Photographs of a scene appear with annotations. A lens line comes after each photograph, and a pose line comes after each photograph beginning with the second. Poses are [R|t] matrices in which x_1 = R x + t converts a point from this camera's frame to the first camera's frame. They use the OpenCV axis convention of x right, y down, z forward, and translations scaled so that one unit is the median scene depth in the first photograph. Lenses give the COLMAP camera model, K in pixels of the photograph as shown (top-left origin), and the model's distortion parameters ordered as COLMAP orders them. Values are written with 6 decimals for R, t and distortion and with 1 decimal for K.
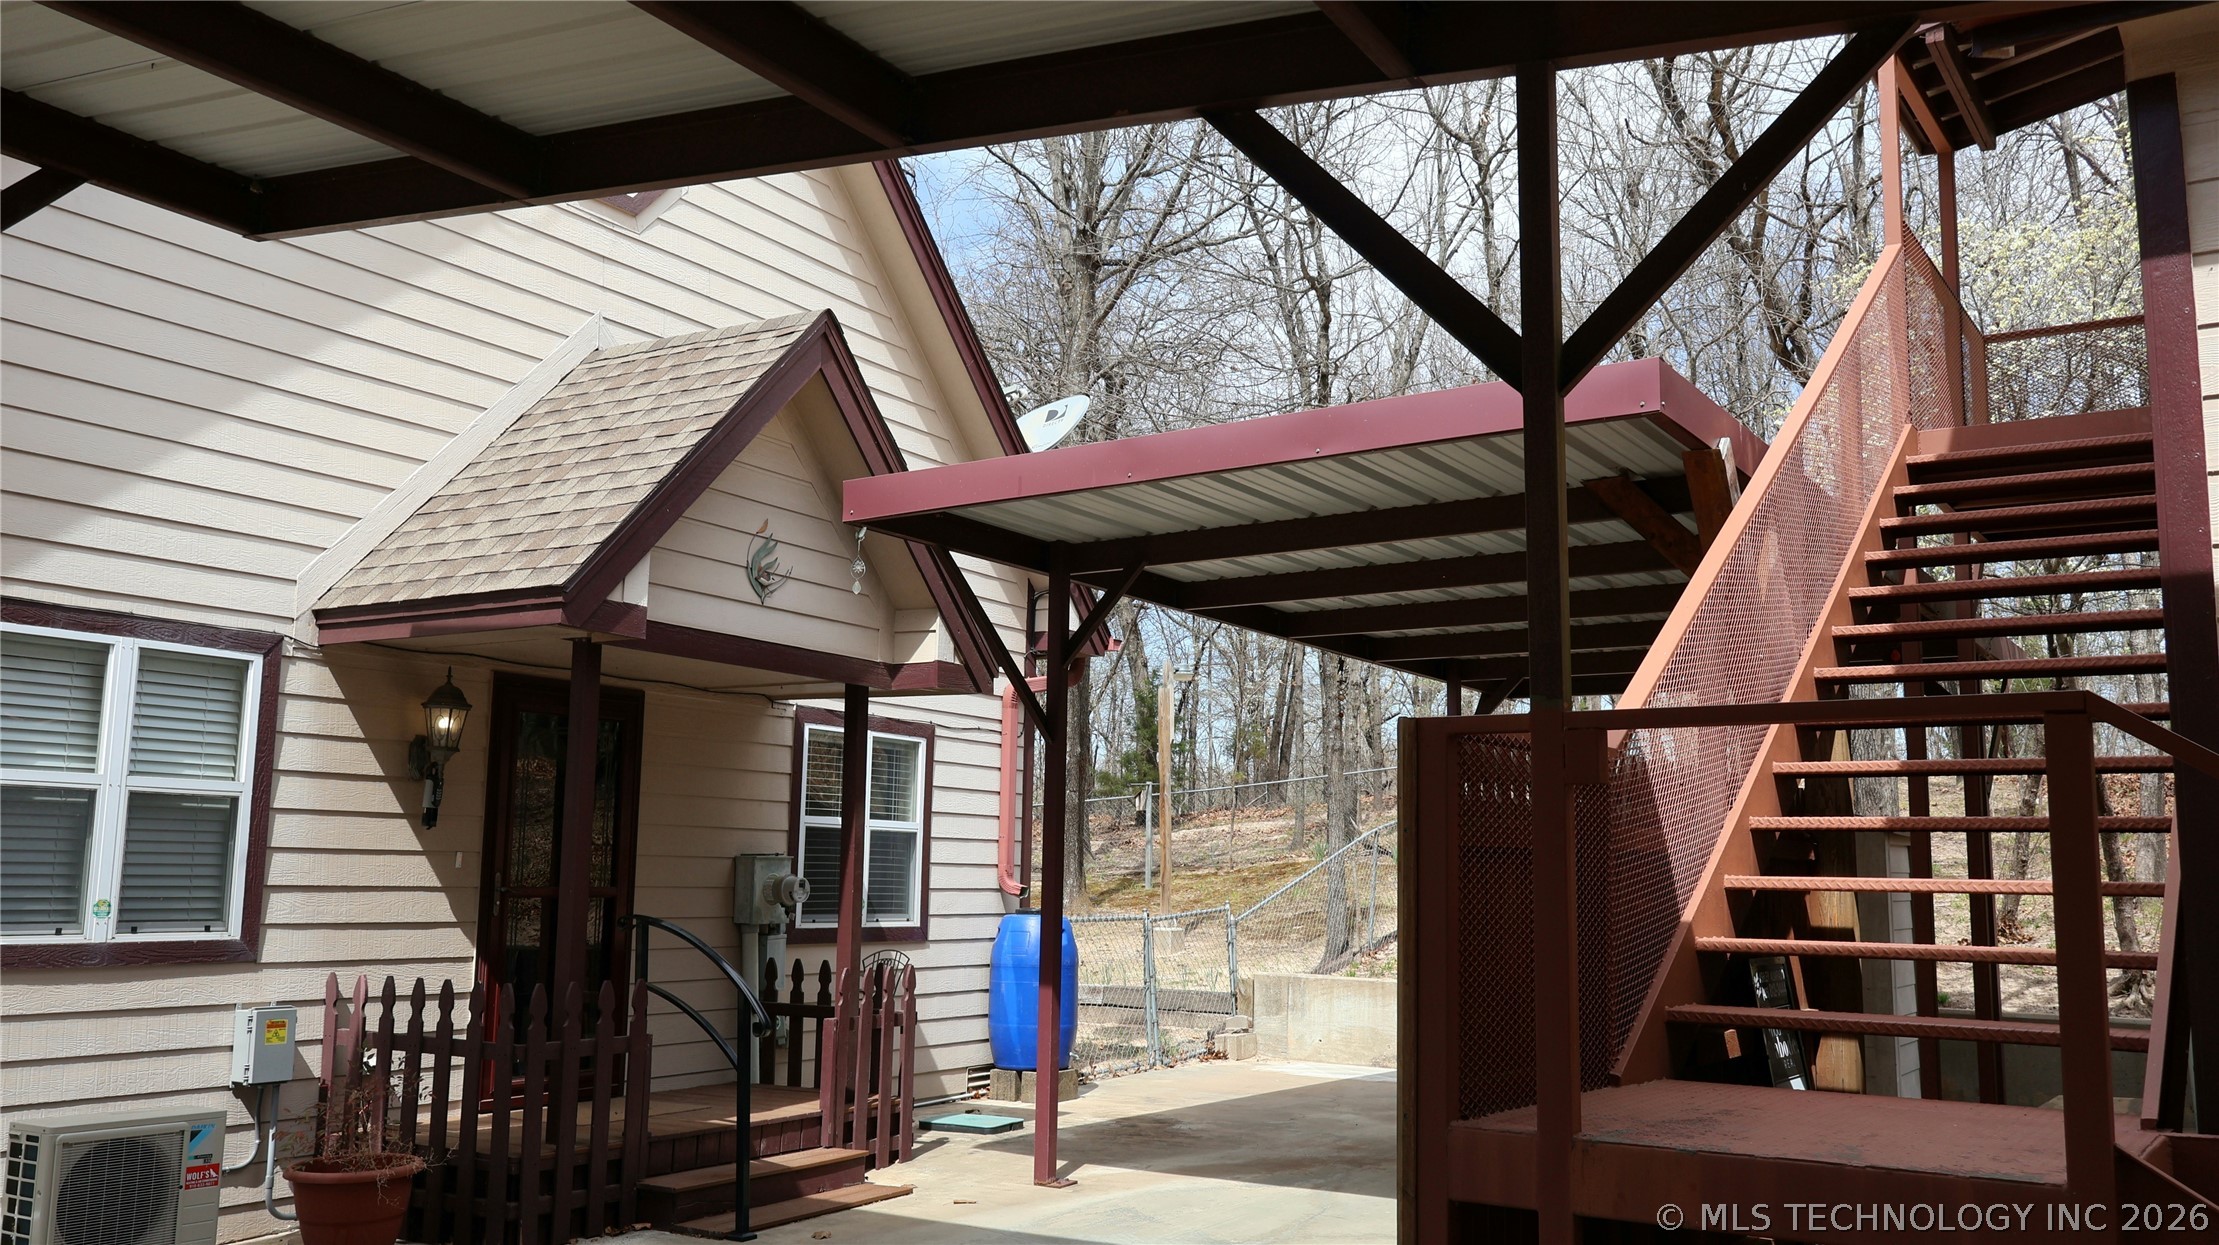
lens RADIAL K [[1858.2, 0, 1128.3], [0, 1858.2, 615.6], [0, 0, 1]] dist [-0.001781, 0.002007]
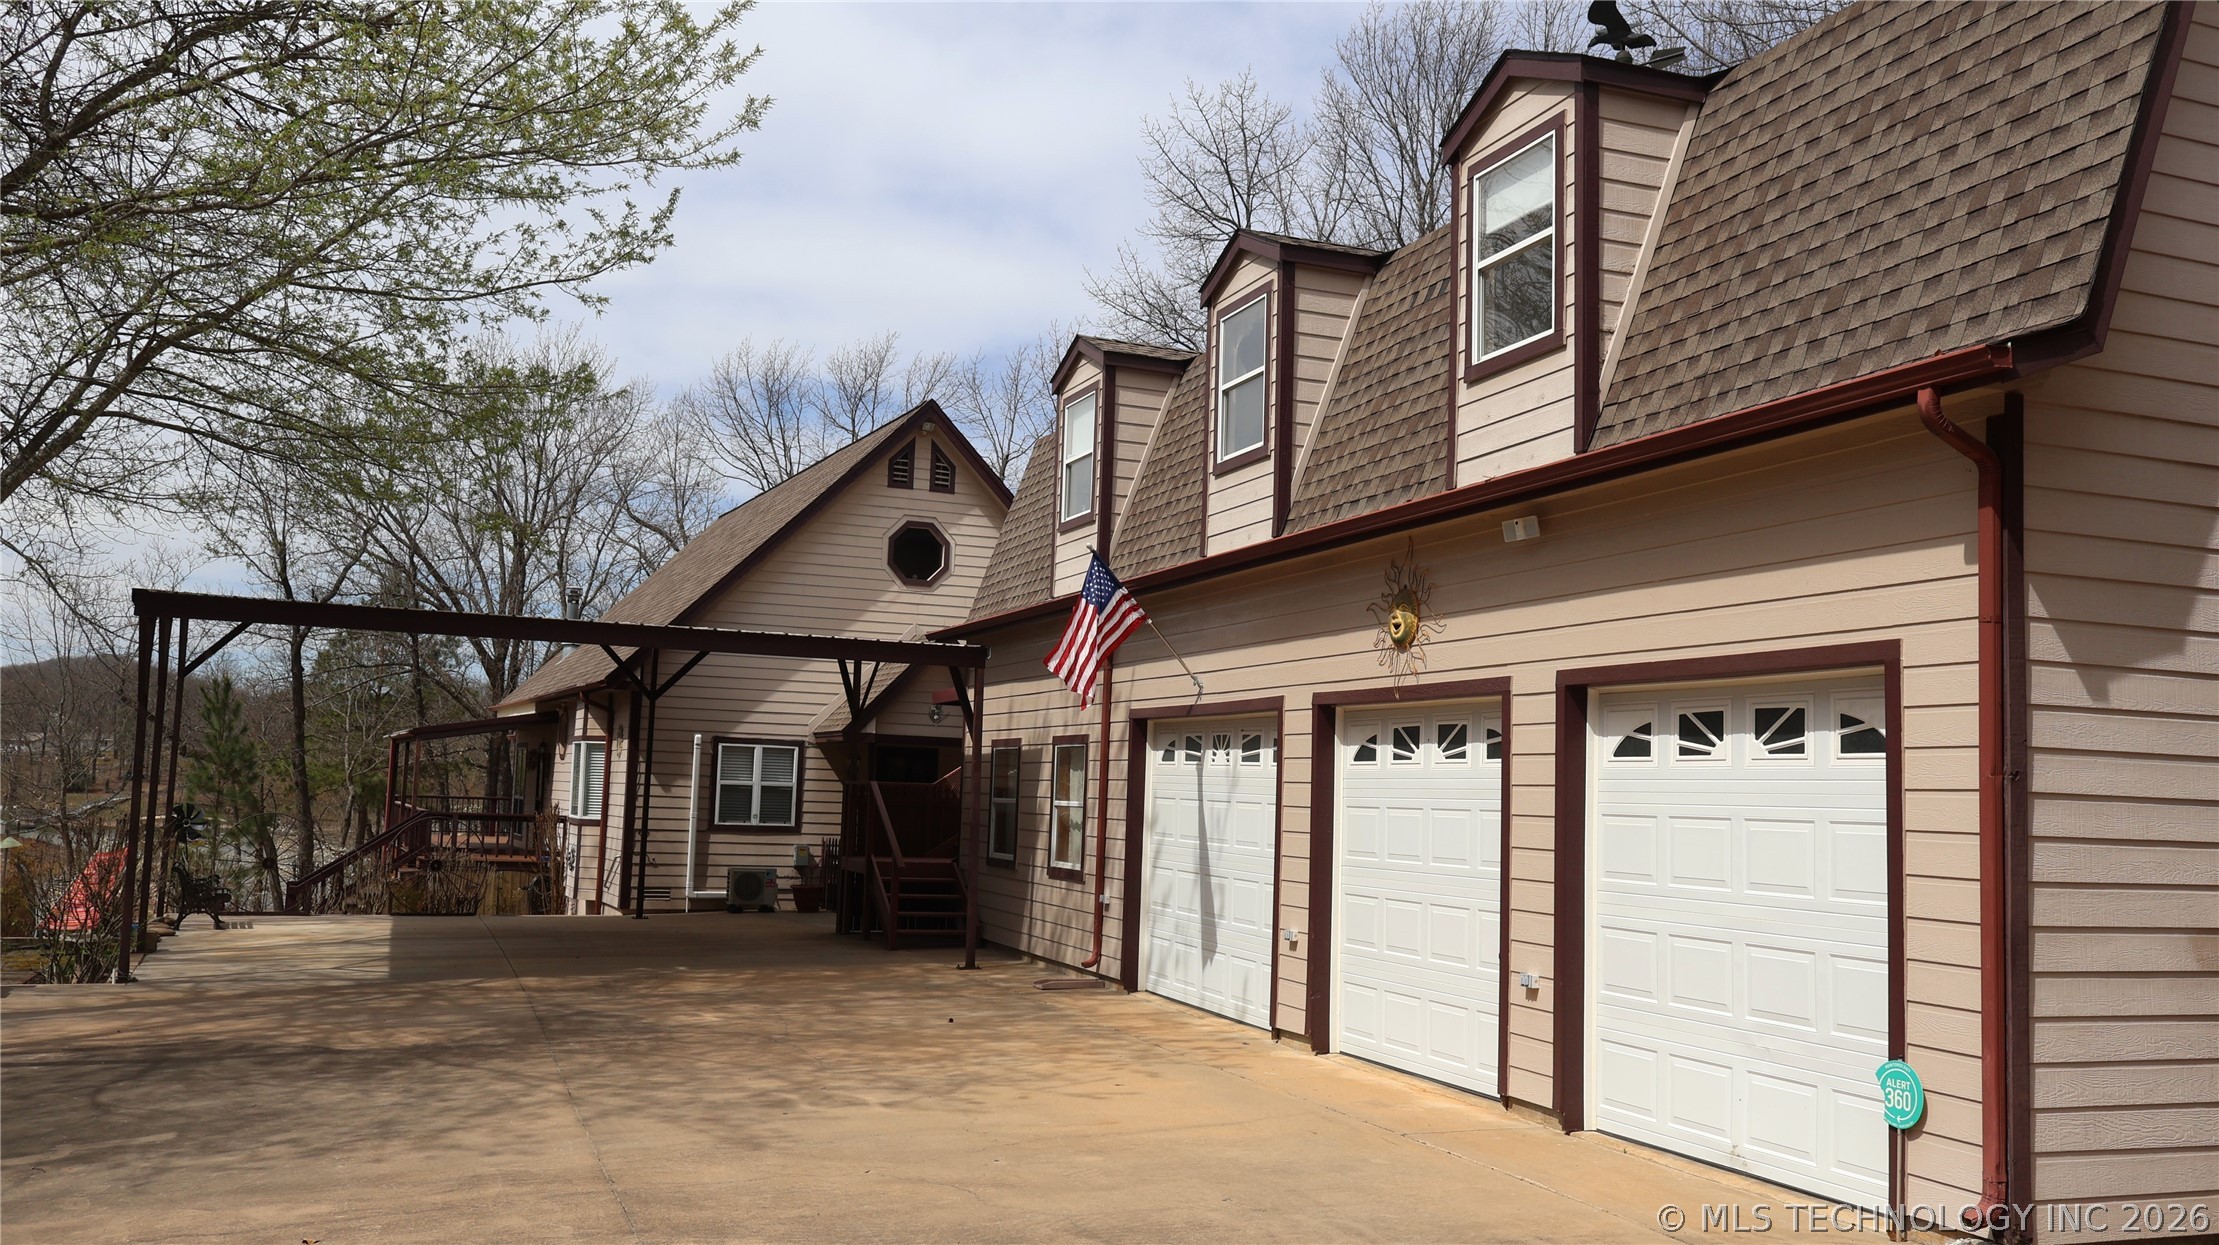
lens RADIAL K [[1858.2, 0, 1130.3], [0, 1858.2, 612.2], [0, 0, 1]] dist [-0.001781, 0.002007]
pose [[0.822388, -0.042180, -0.567361, 2.062310], [0.058742, 0.998213, 0.010935, -0.235246], [0.565886, -0.042321, 0.823396, -1.541126]]
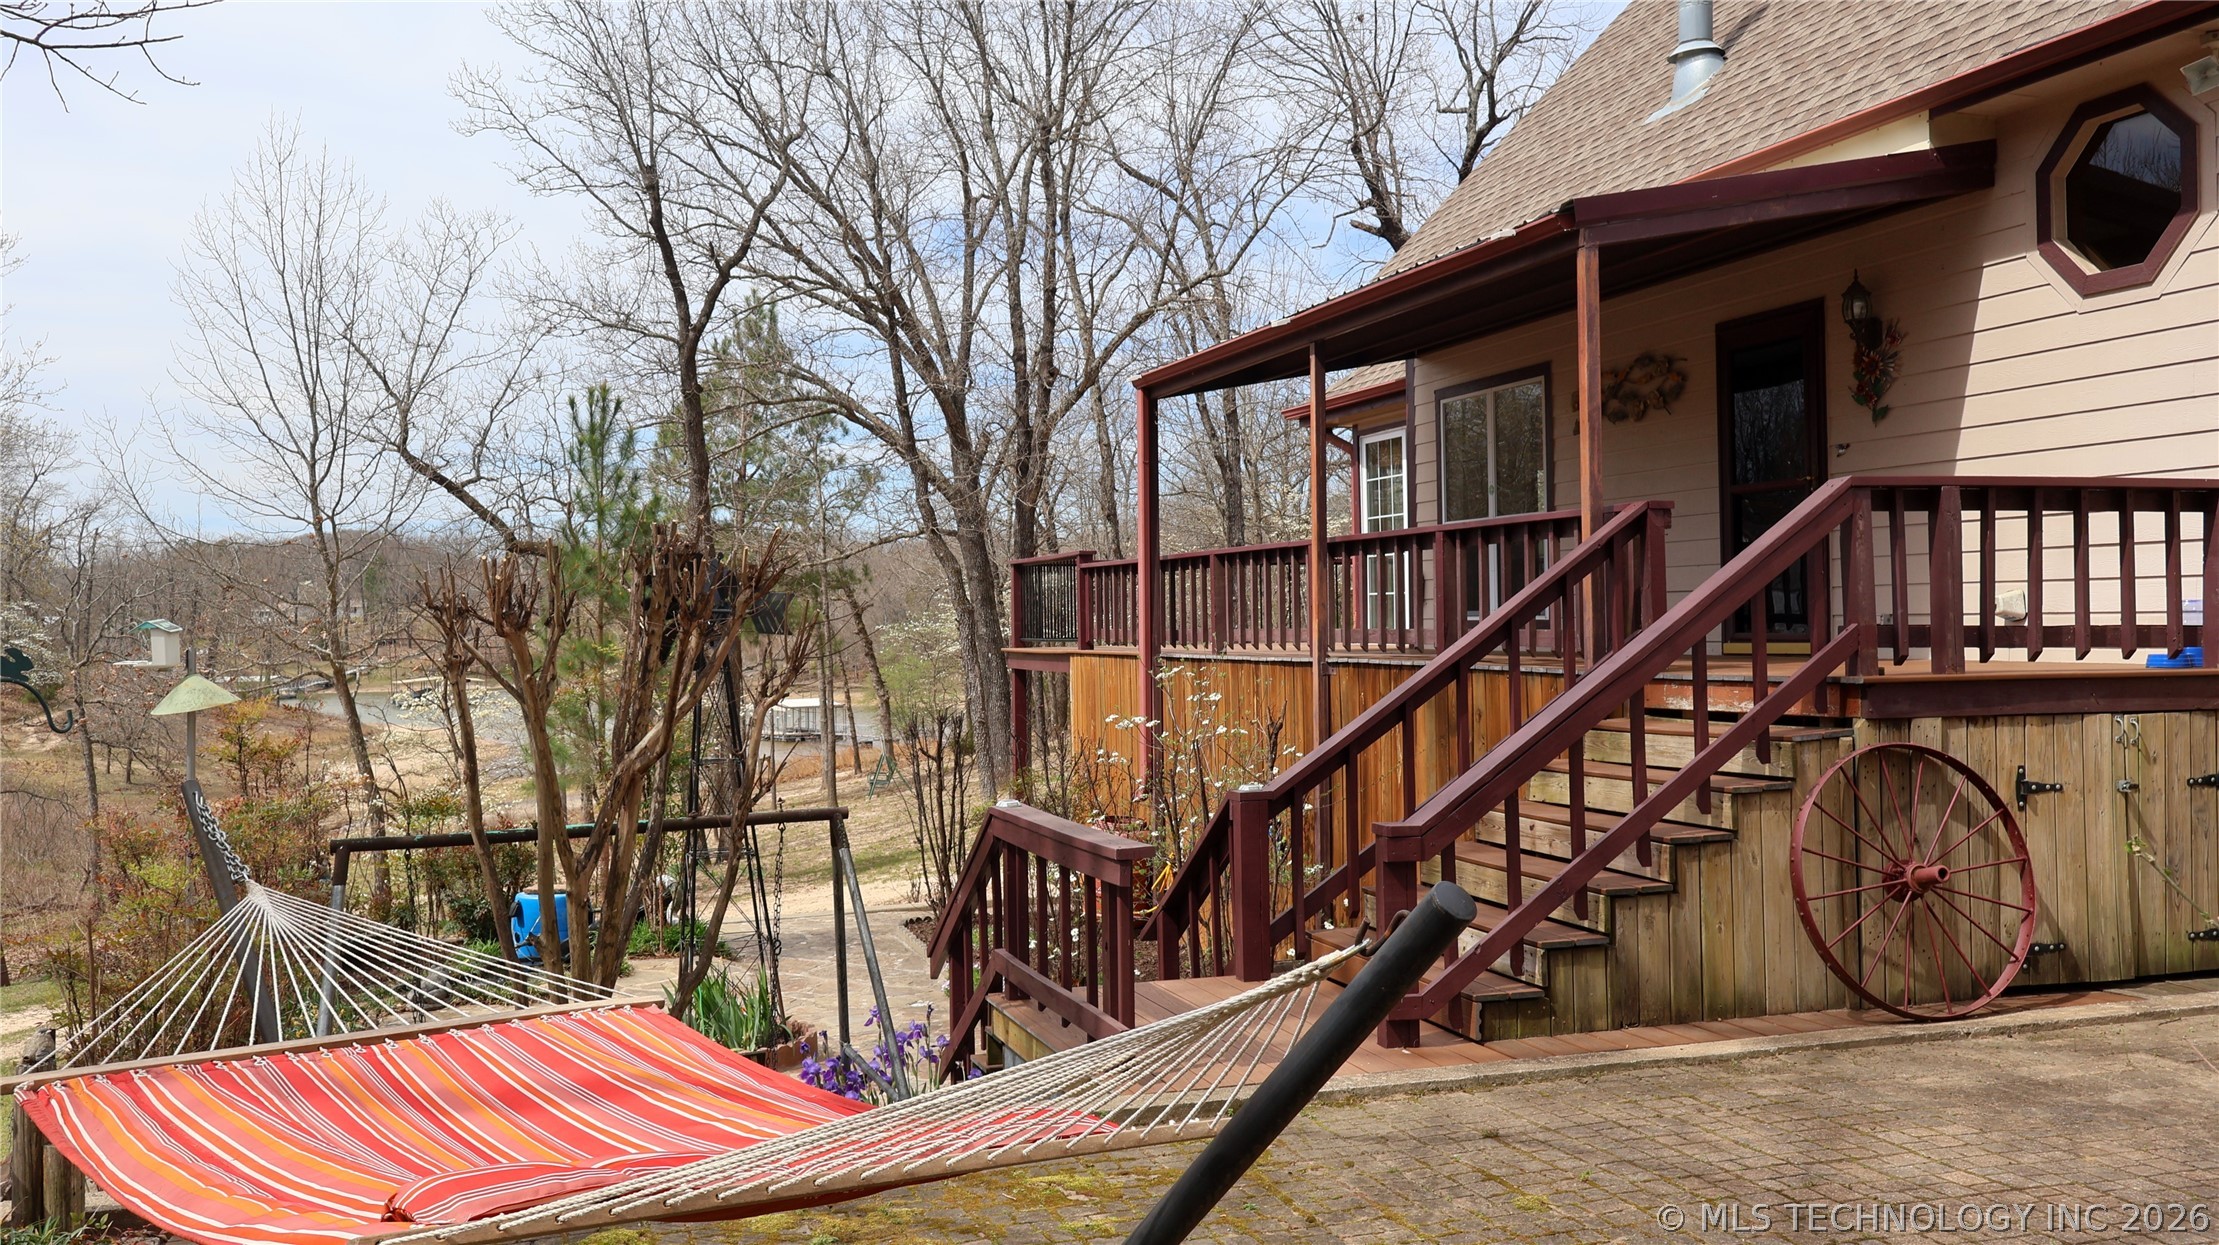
lens RADIAL K [[1858.2, 0, 1112.4], [0, 1858.2, 618.6], [0, 0, 1]] dist [-0.001781, 0.002007]
pose [[0.748714, -0.026897, -0.662347, -1.056526], [0.119583, 0.988264, 0.095044, 0.079825], [0.652017, -0.150366, 0.743144, -0.094711]]
